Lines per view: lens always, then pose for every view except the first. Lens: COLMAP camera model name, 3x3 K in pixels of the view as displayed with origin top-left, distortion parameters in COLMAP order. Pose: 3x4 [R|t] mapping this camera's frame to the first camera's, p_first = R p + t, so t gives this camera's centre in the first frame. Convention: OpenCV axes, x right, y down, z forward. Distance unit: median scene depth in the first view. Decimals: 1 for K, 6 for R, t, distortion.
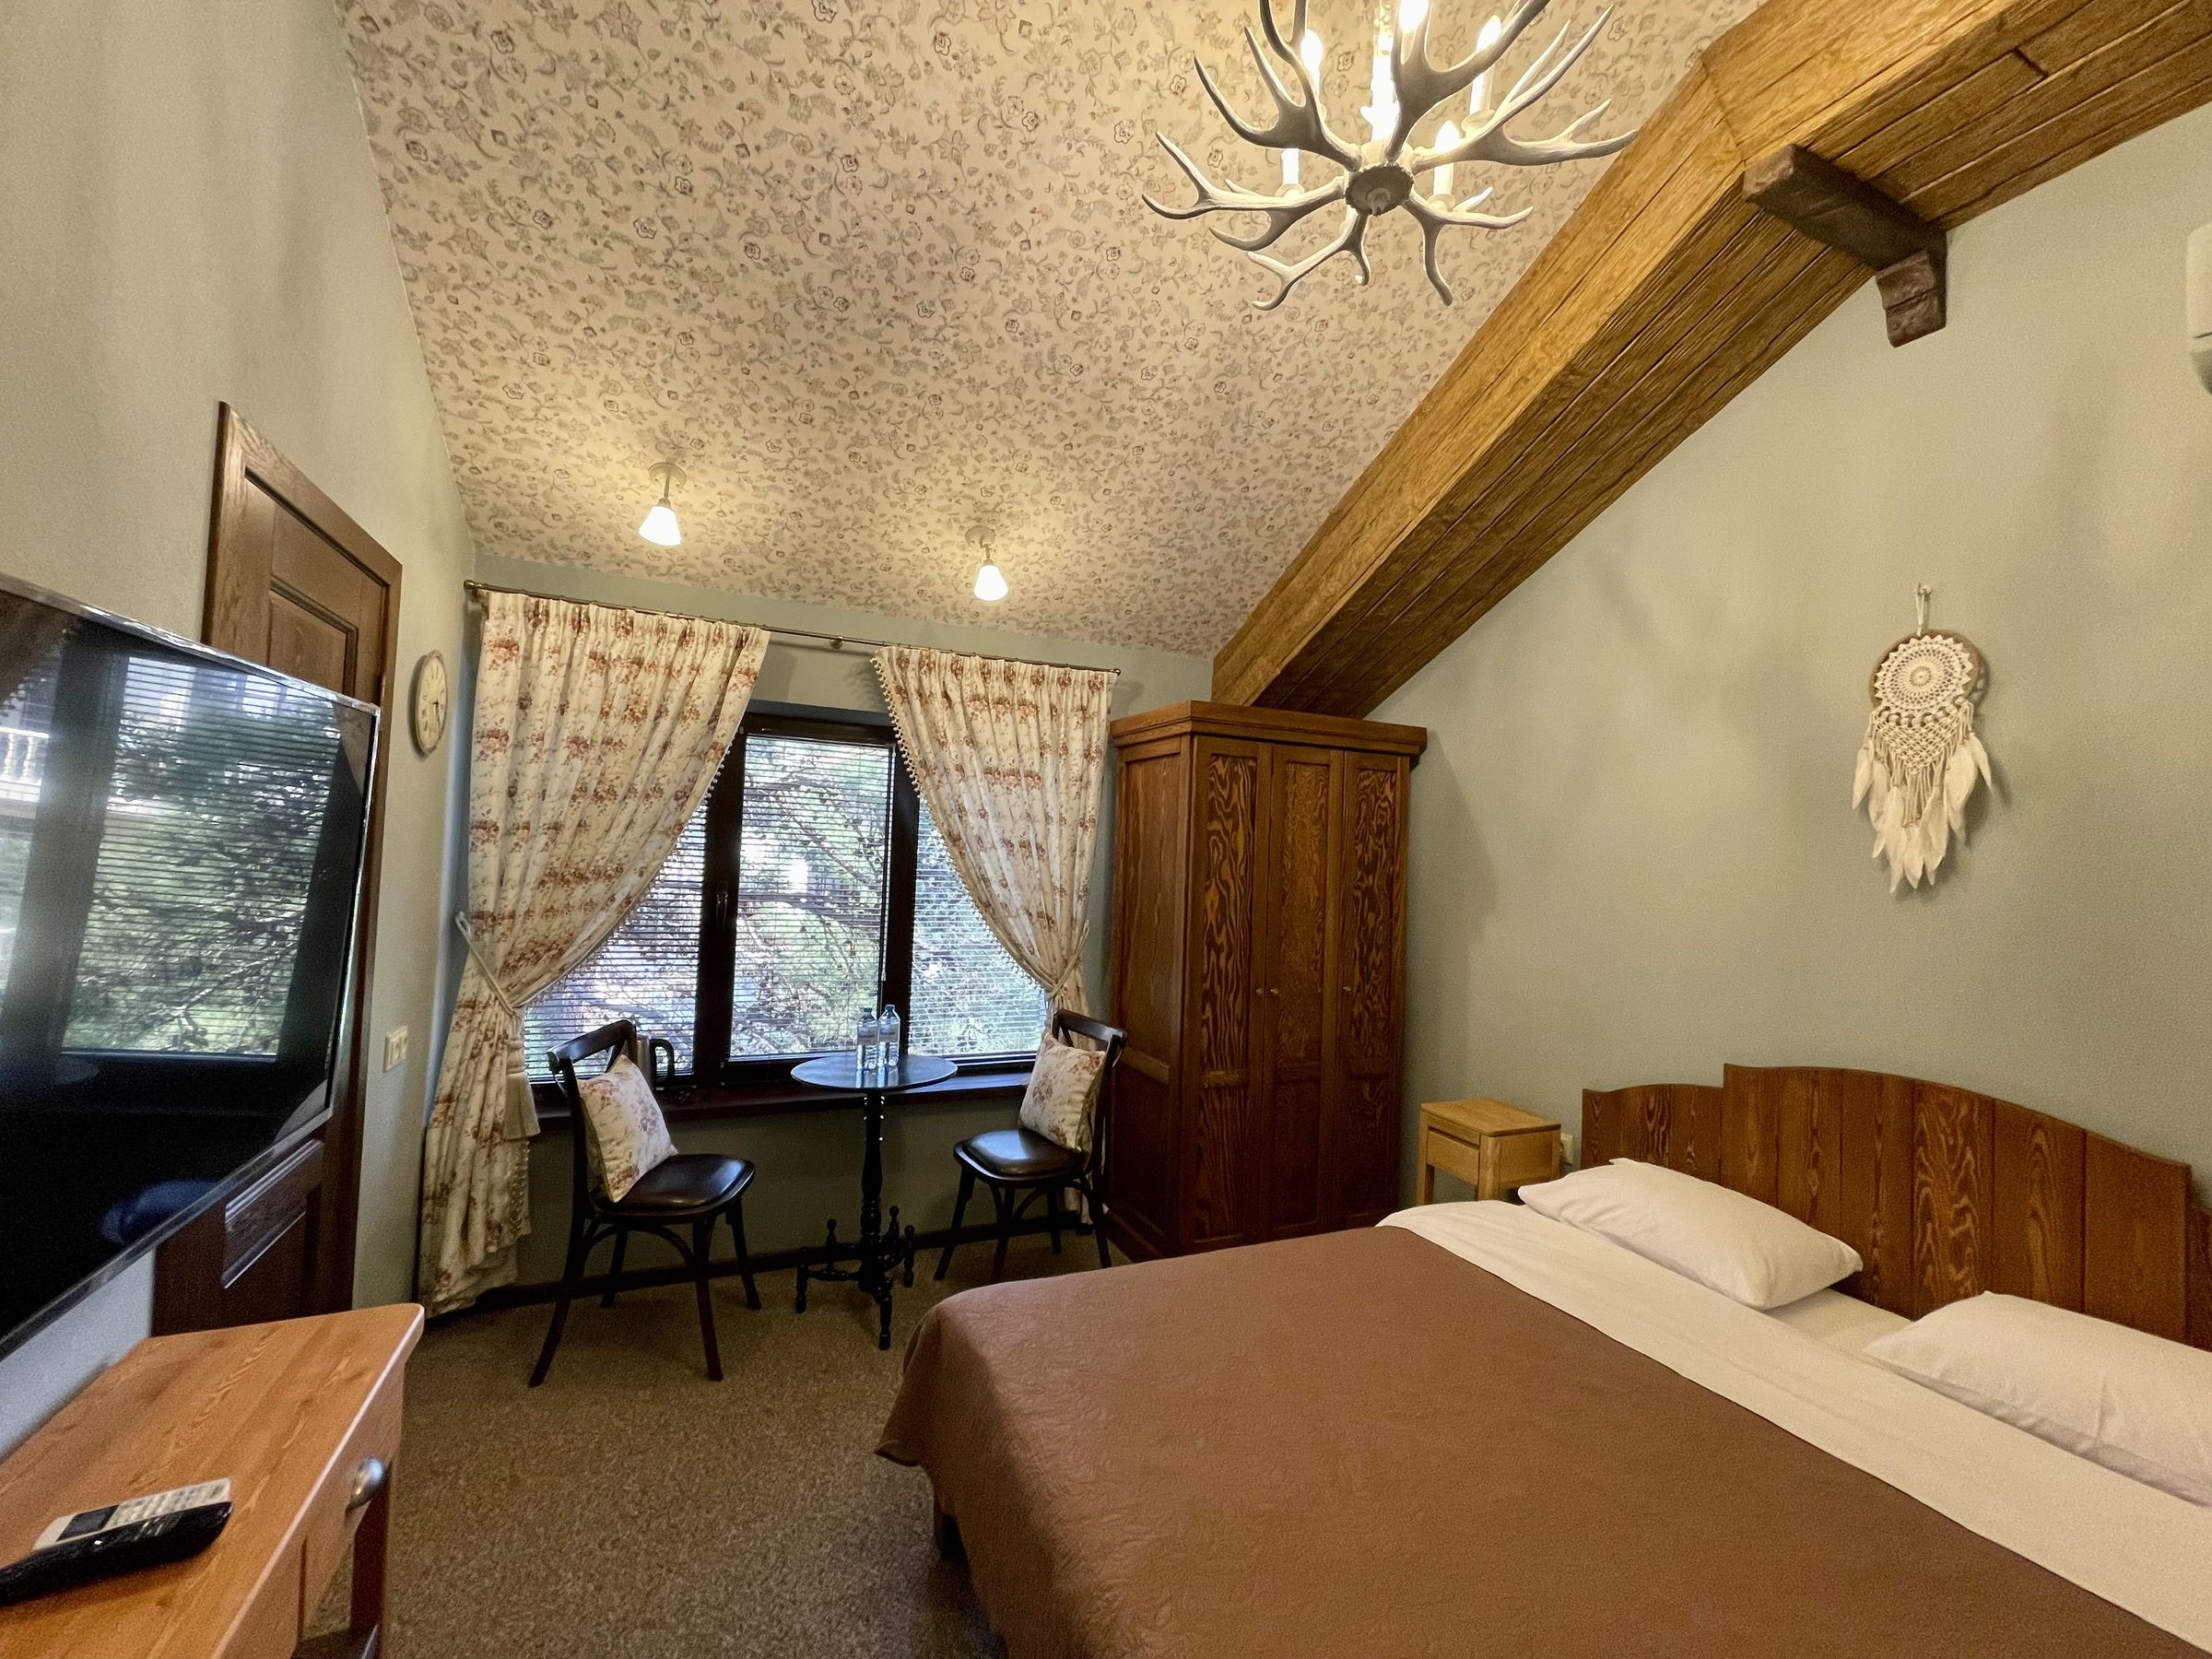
lens RADIAL K [[905.6, 0, 1102.4], [0, 905.6, 829.2], [0, 0, 1]] dist [-0.004806, 0.001578]
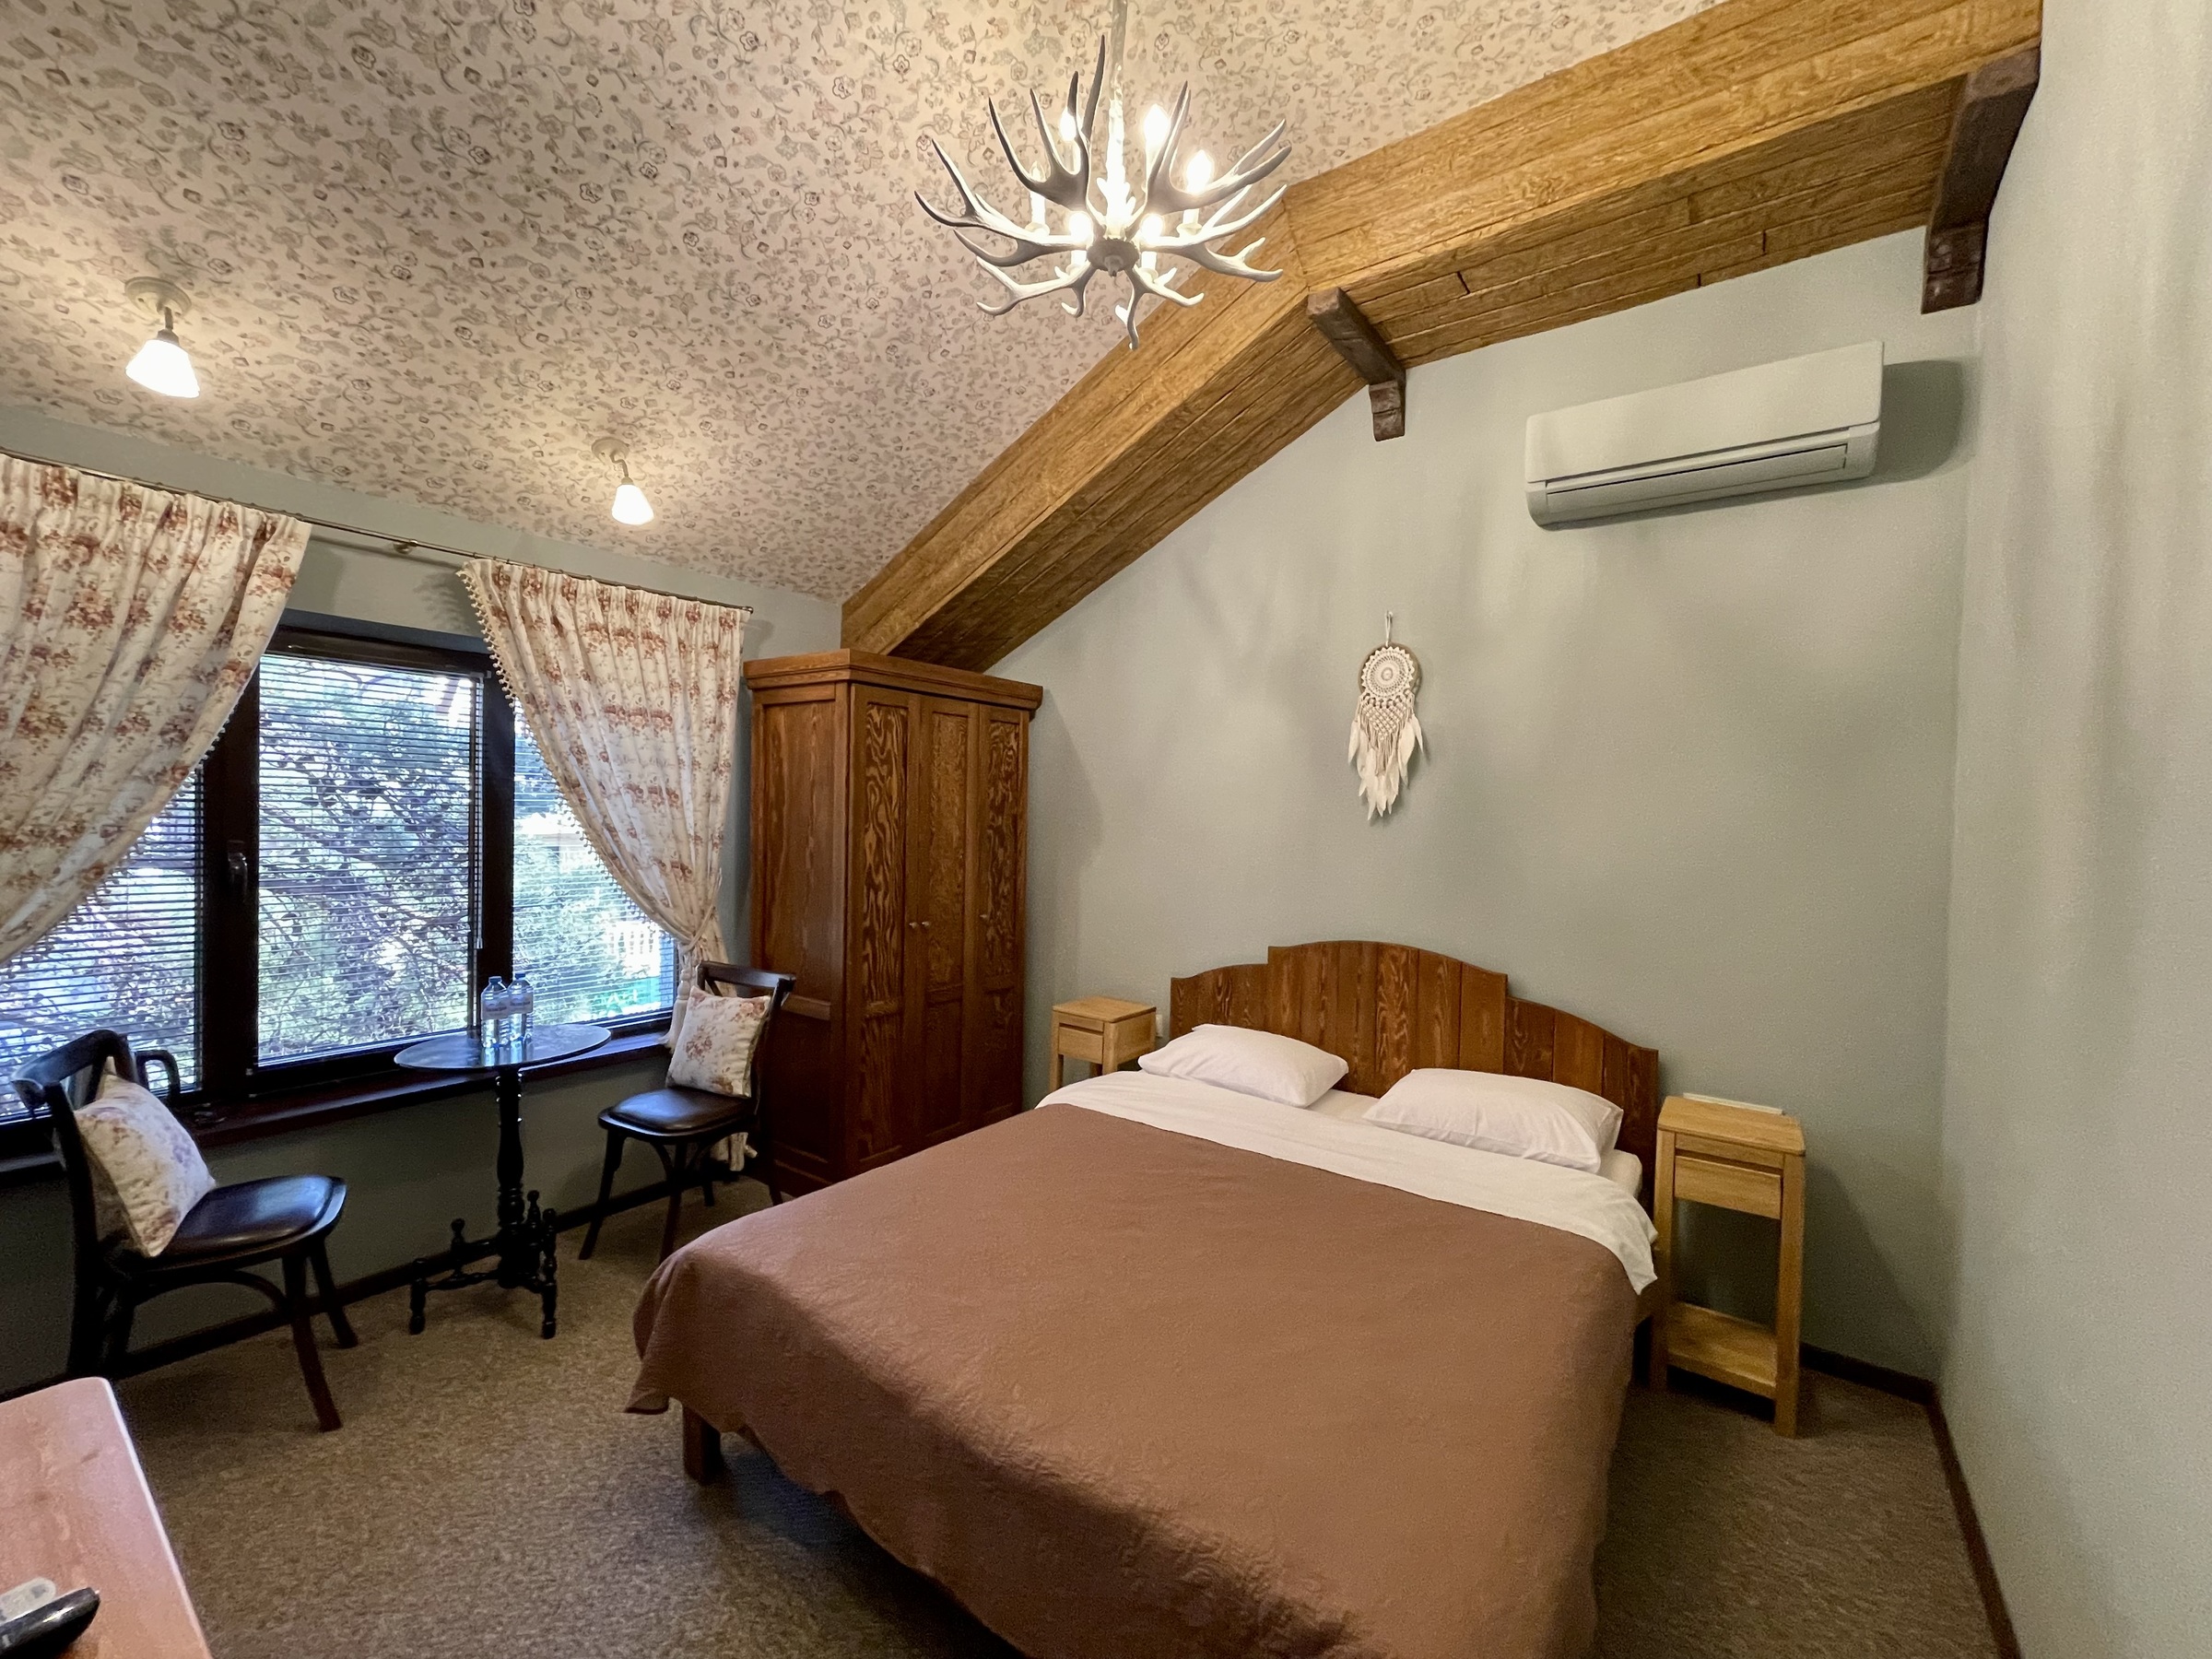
lens RADIAL K [[905.6, 0, 1114.8], [0, 905.6, 830.1], [0, 0, 1]] dist [-0.004806, 0.001578]
pose [[0.863560, -0.029211, 0.503399, -0.171413], [-0.004341, 0.997853, 0.065350, -0.005830], [-0.504227, -0.058619, 0.861579, -0.052355]]
